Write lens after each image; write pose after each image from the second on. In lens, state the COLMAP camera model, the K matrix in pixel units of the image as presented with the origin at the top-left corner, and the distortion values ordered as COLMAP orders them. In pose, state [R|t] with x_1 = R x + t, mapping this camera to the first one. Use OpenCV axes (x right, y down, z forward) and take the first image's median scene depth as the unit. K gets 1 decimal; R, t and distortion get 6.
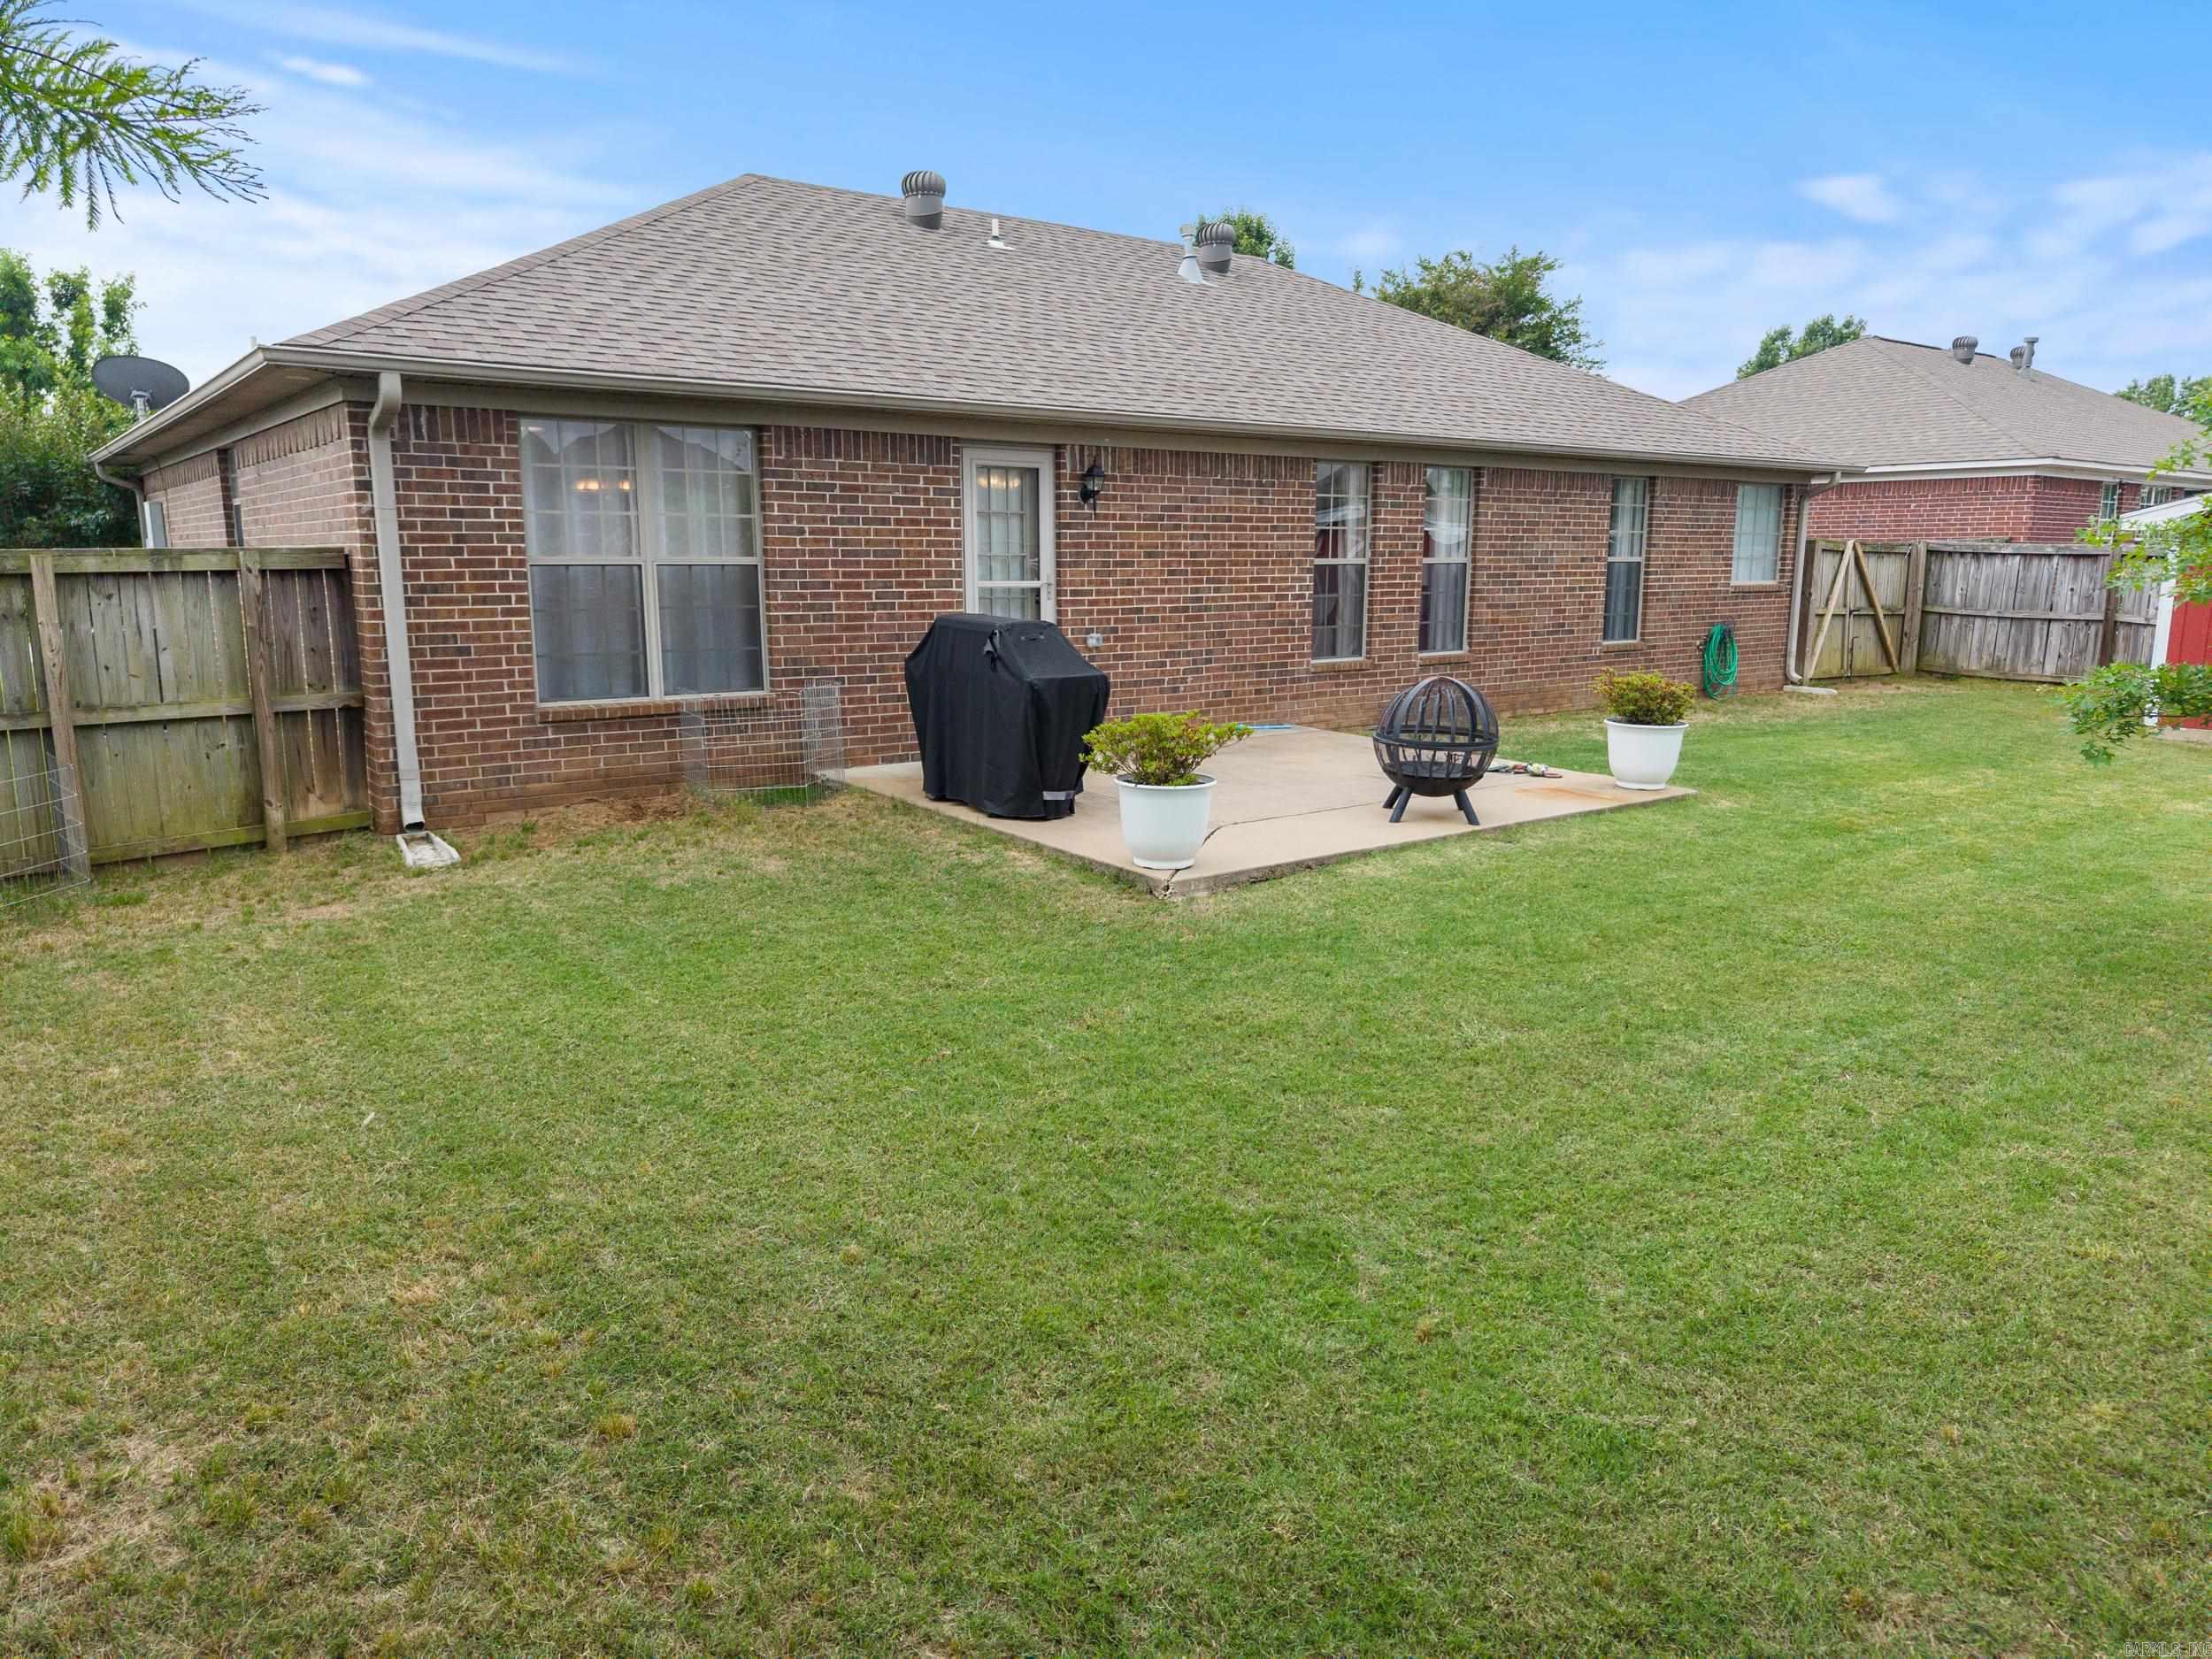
lens RADIAL K [[1488.7, 0, 1101.3], [0, 1488.7, 830.0], [0, 0, 1]] dist [-0.001748, 0.000921]
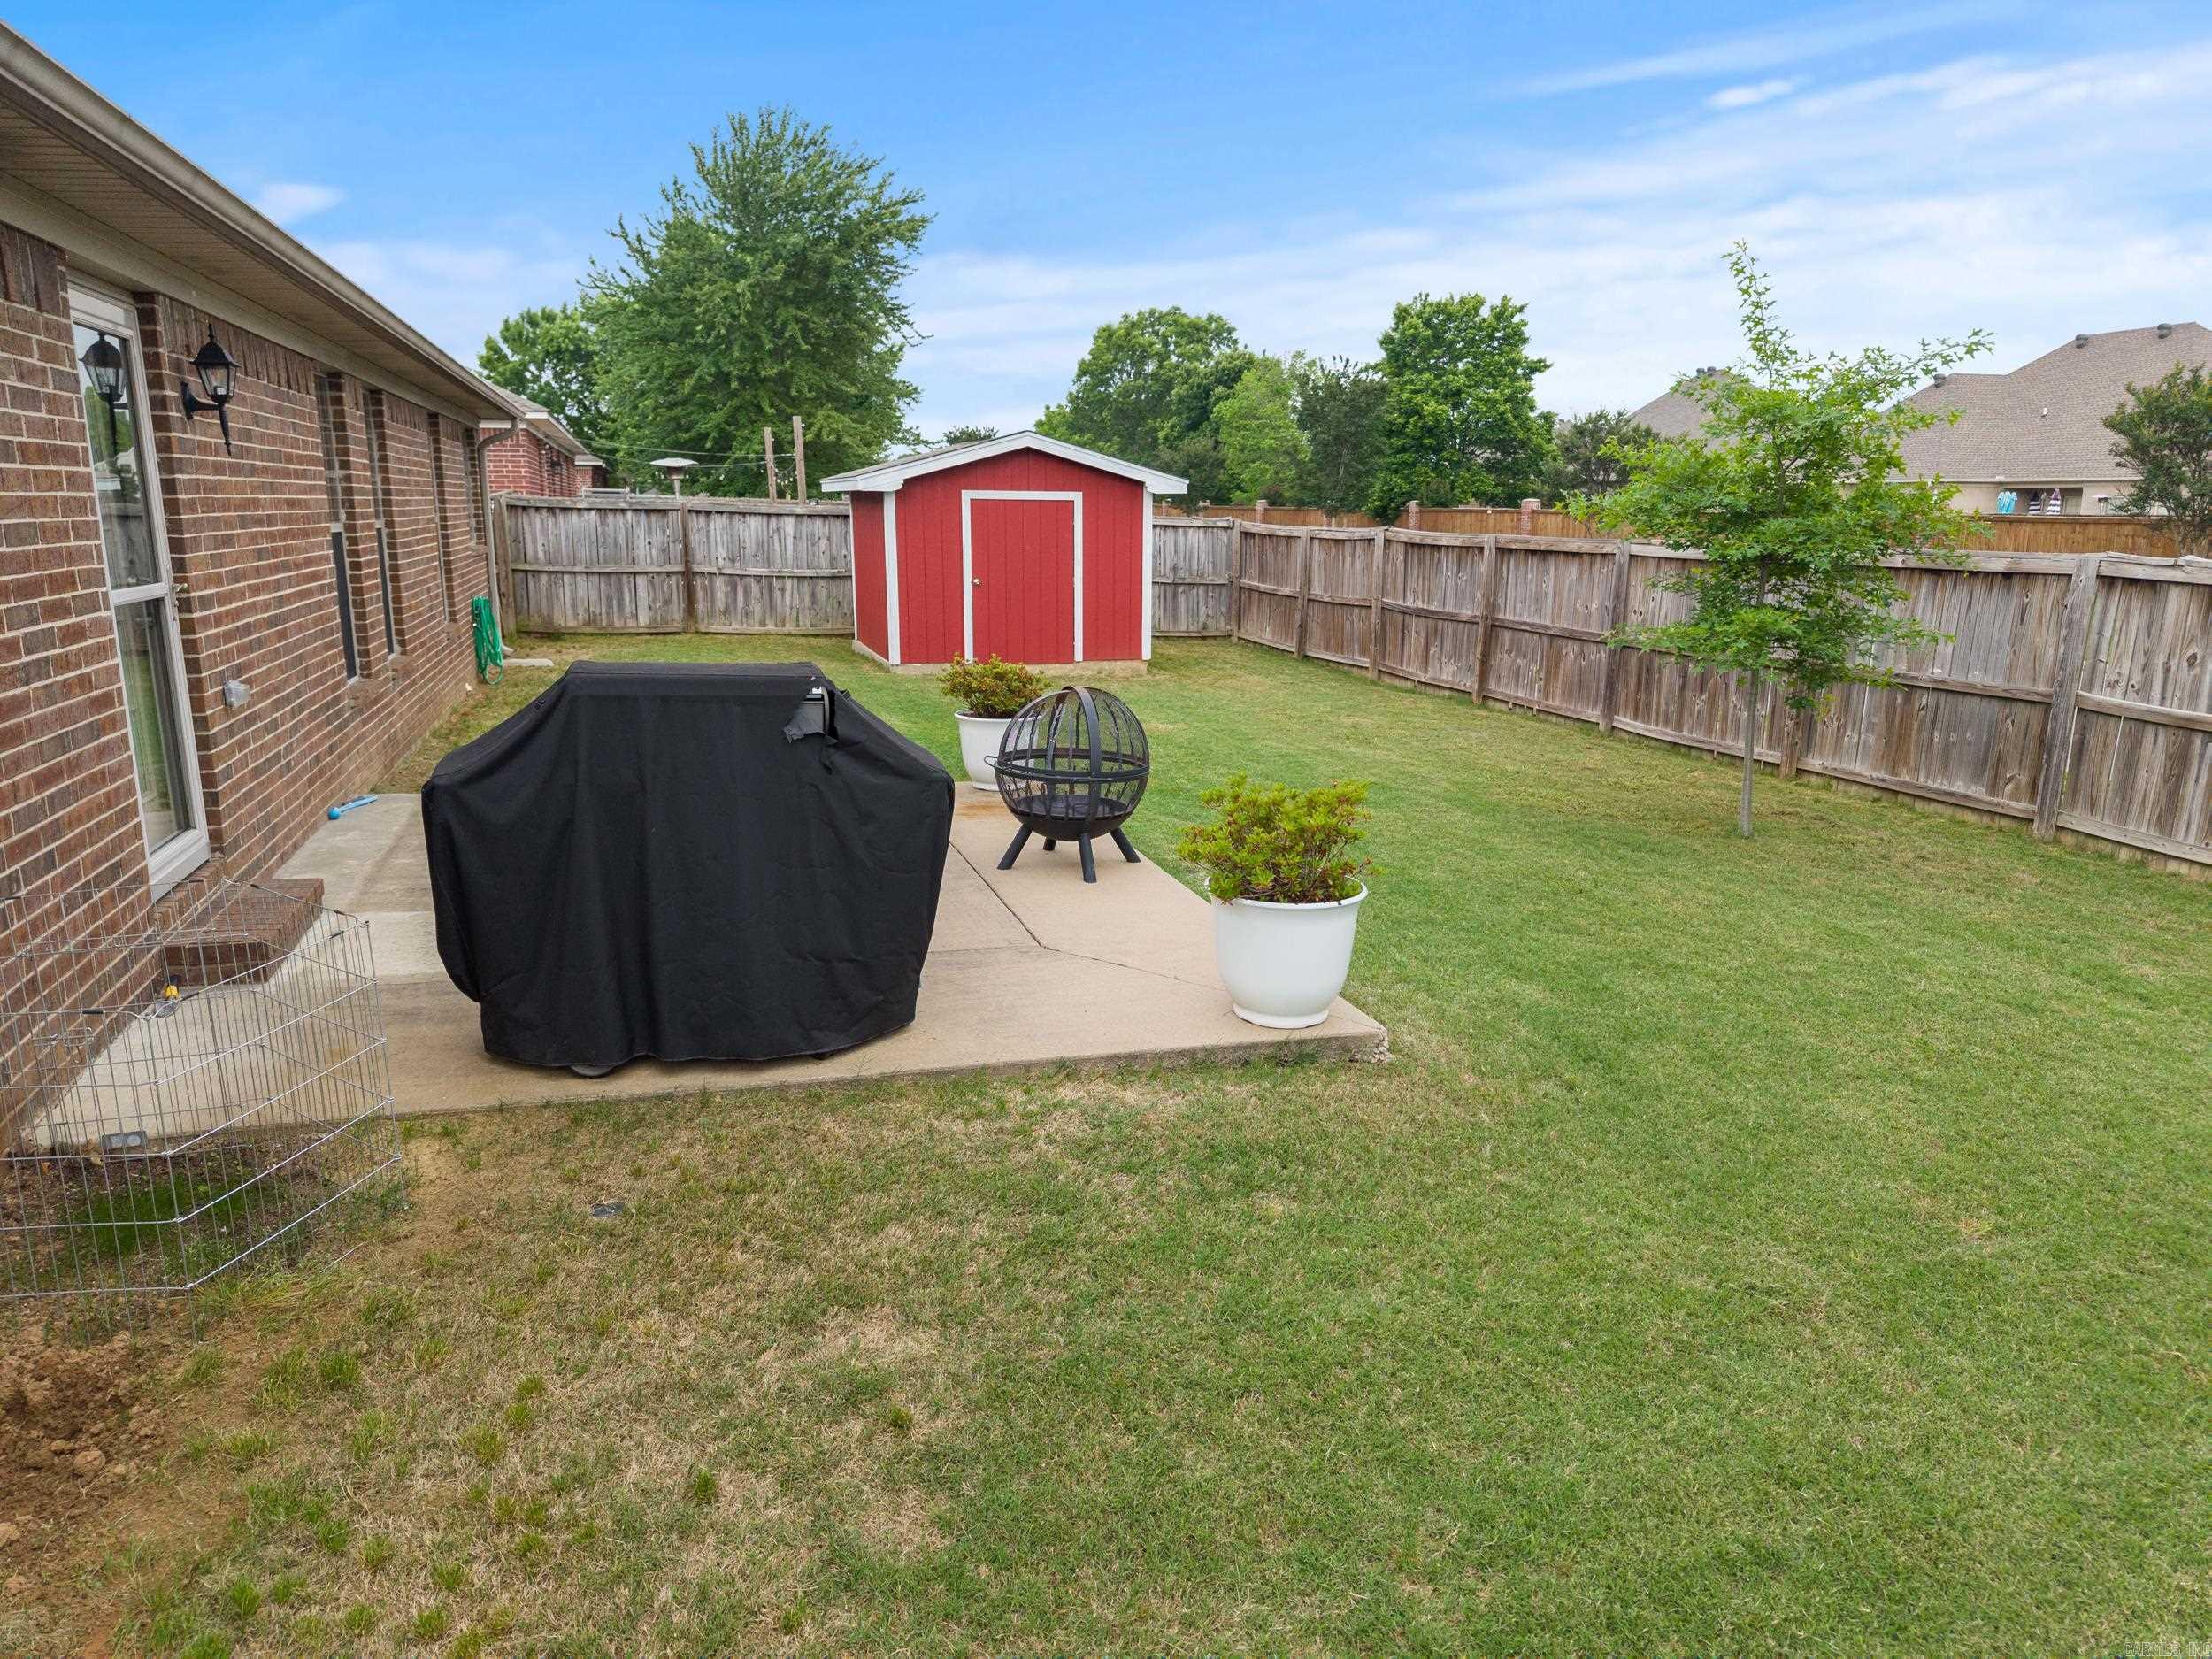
lens RADIAL K [[1488.7, 0, 1104.4], [0, 1488.7, 832.2], [0, 0, 1]] dist [-0.001748, 0.000921]
pose [[0.355631, -0.199466, 0.913094, -0.225121], [0.165540, 0.974958, 0.148507, -0.065399], [-0.919850, 0.098340, 0.379744, 0.326344]]
